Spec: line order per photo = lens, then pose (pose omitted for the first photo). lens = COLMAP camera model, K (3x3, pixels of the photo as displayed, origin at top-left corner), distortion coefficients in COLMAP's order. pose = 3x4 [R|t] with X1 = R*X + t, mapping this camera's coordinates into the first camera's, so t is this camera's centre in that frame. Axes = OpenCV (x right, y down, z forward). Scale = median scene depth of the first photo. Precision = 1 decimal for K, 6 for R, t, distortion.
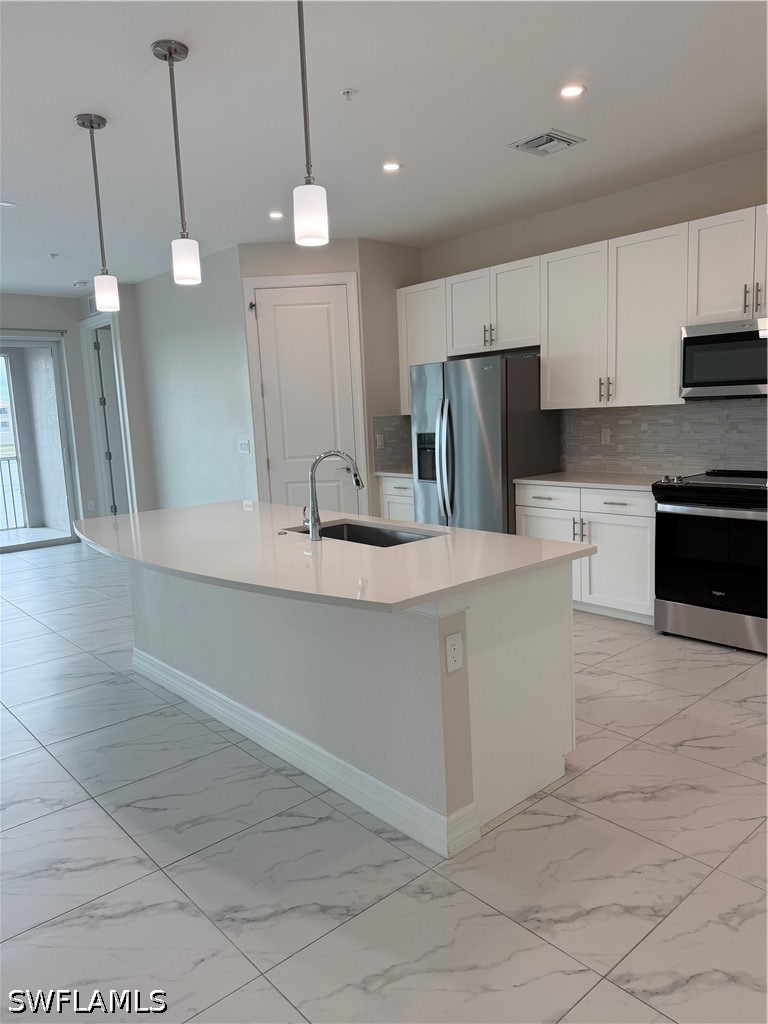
lens RADIAL K [[717.3, 0, 384.0], [0, 717.3, 512.0], [0, 0, 1]] dist [-0.002075, -0.006776]
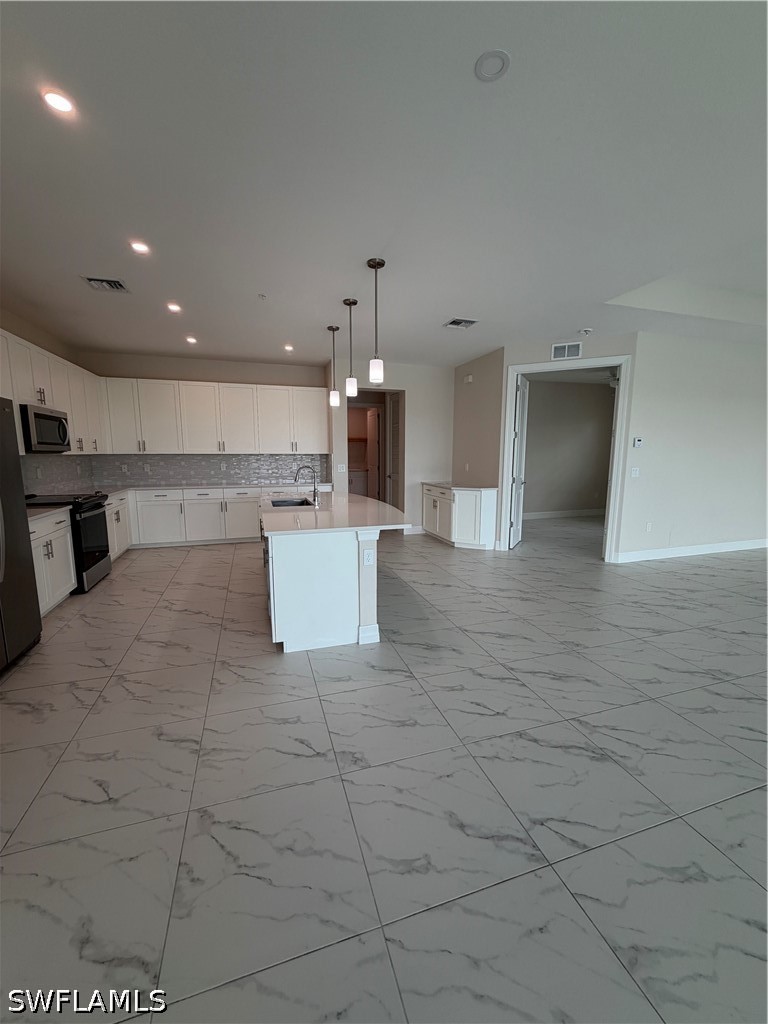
lens RADIAL K [[405.3, 0, 384.0], [0, 405.3, 512.0], [0, 0, 1]] dist [0.000682, 0.000062]
pose [[-0.916584, -0.012043, 0.399662, 0.194614], [0.099202, 0.961445, 0.256482, -0.183480], [-0.387341, 0.274735, -0.880050, 1.245910]]
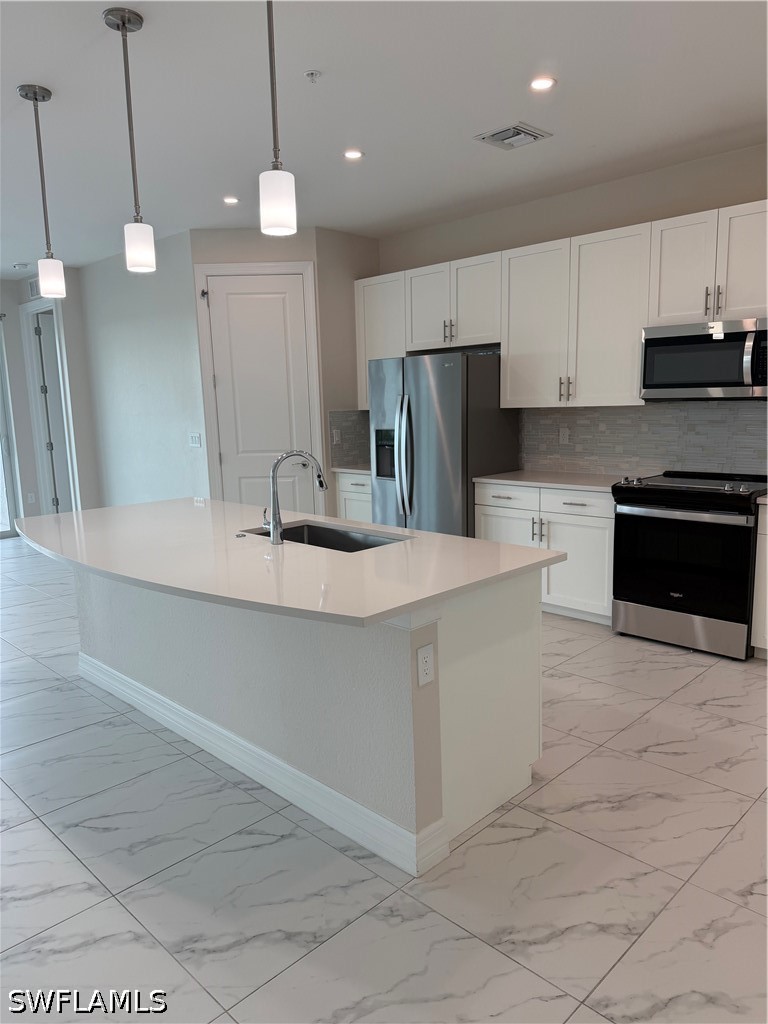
lens RADIAL K [[716.8, 0, 379.9], [0, 716.8, 514.8], [0, 0, 1]] dist [0.006787, -0.017430]
pose [[0.997761, 0.007121, 0.066501, -0.021528], [-0.008184, 0.999843, 0.015729, -0.015520], [-0.066379, -0.016238, 0.997662, 0.034027]]
